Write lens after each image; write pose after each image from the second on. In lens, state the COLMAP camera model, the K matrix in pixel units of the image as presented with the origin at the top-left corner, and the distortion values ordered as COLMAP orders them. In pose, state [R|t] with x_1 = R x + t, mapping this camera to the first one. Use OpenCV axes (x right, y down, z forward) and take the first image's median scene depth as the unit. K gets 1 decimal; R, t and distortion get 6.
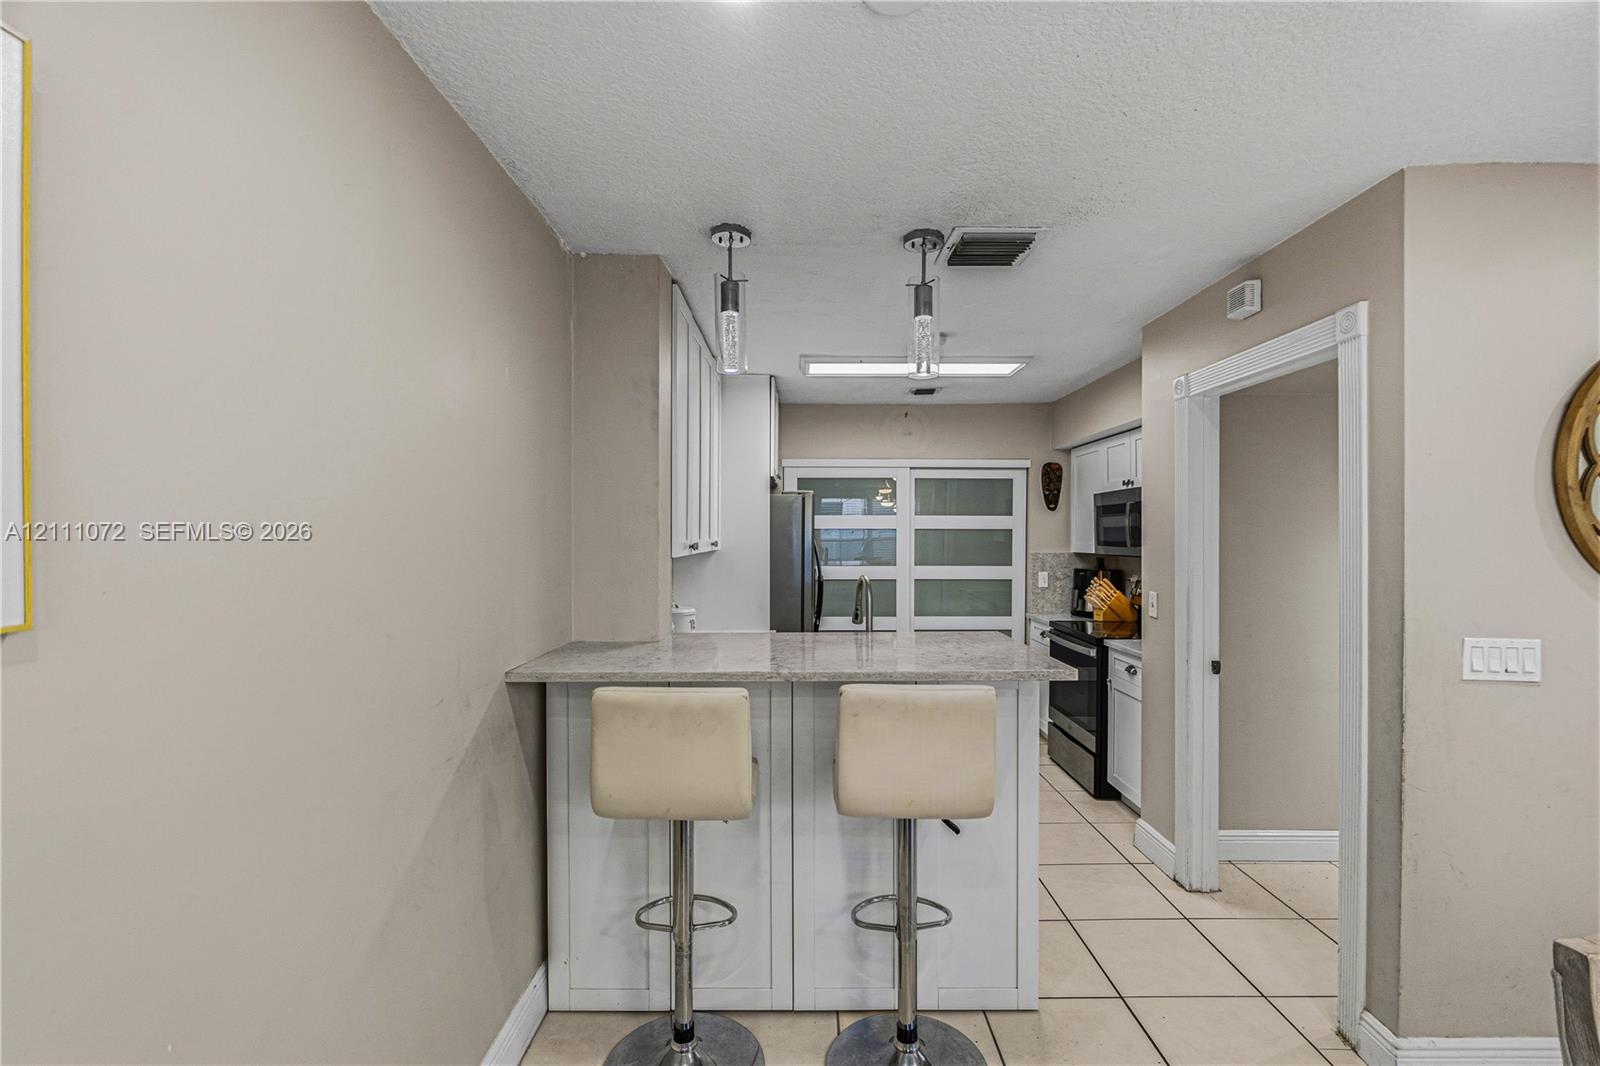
lens RADIAL K [[715.6, 0, 804.8], [0, 715.6, 533.5], [0, 0, 1]] dist [-0.005224, 0.000840]
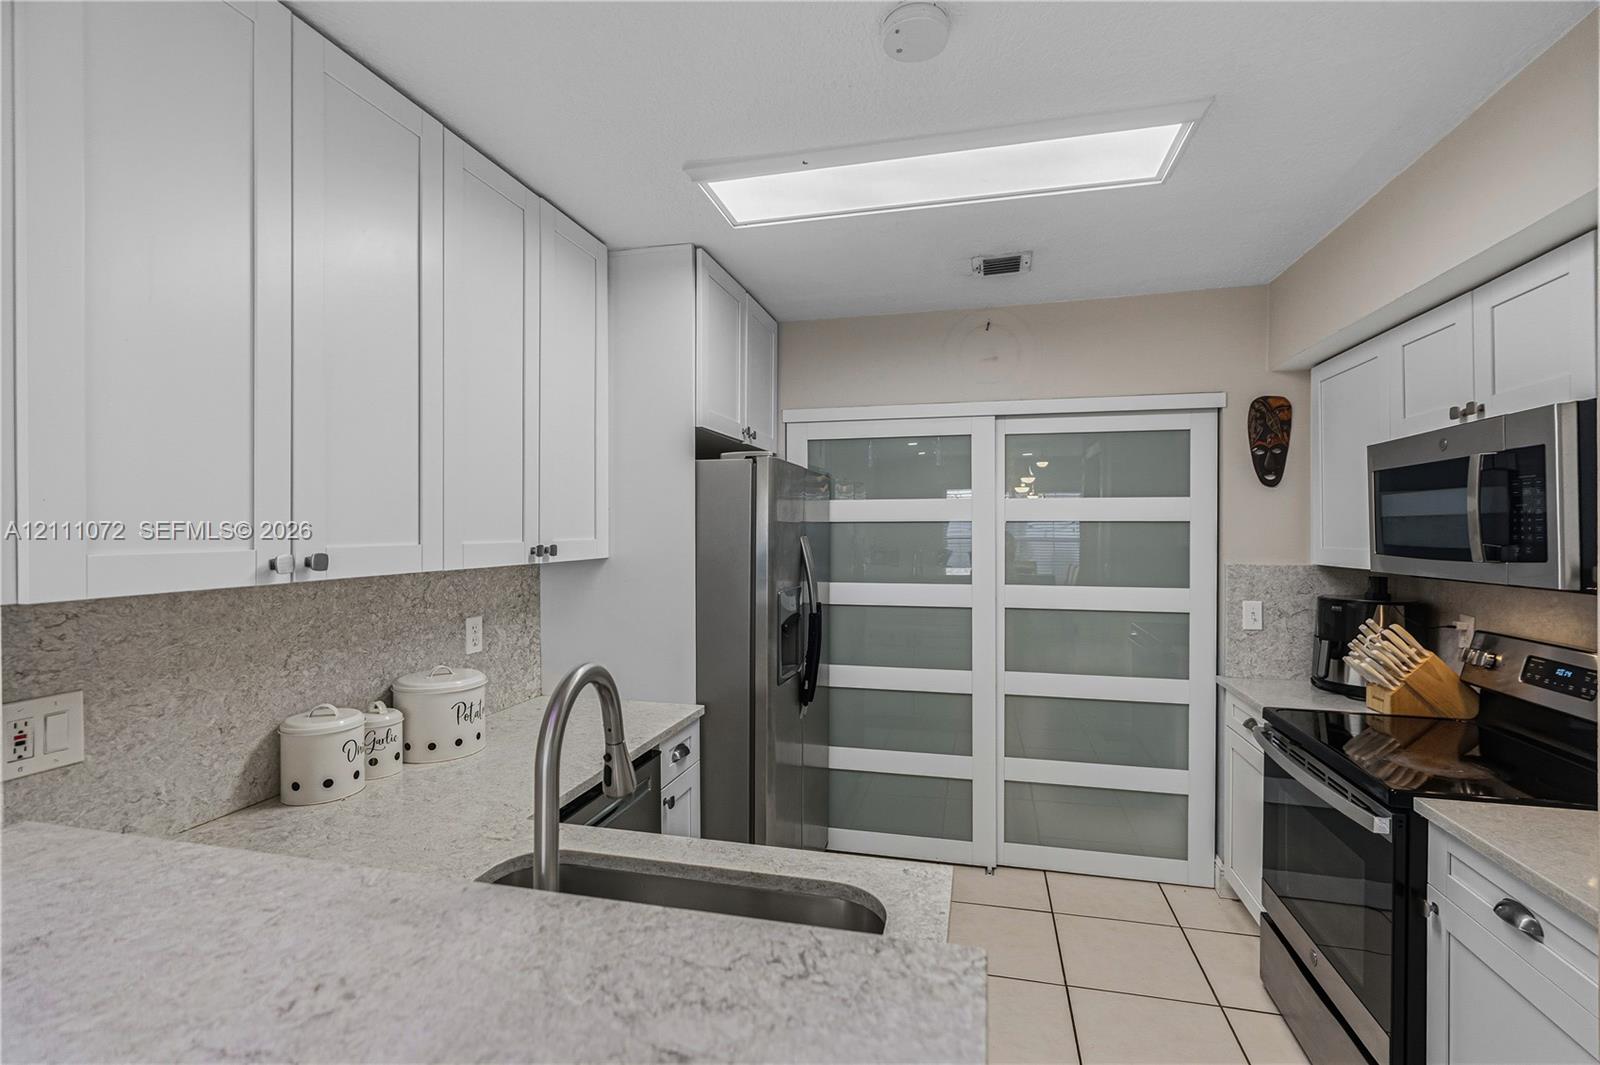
lens RADIAL K [[715.6, 0, 804.8], [0, 715.6, 533.0], [0, 0, 1]] dist [-0.005224, 0.000840]
pose [[0.969073, -0.001278, -0.246770, 0.146339], [0.002527, 0.999986, 0.004745, -0.000290], [0.246760, -0.005222, 0.969063, 0.414025]]
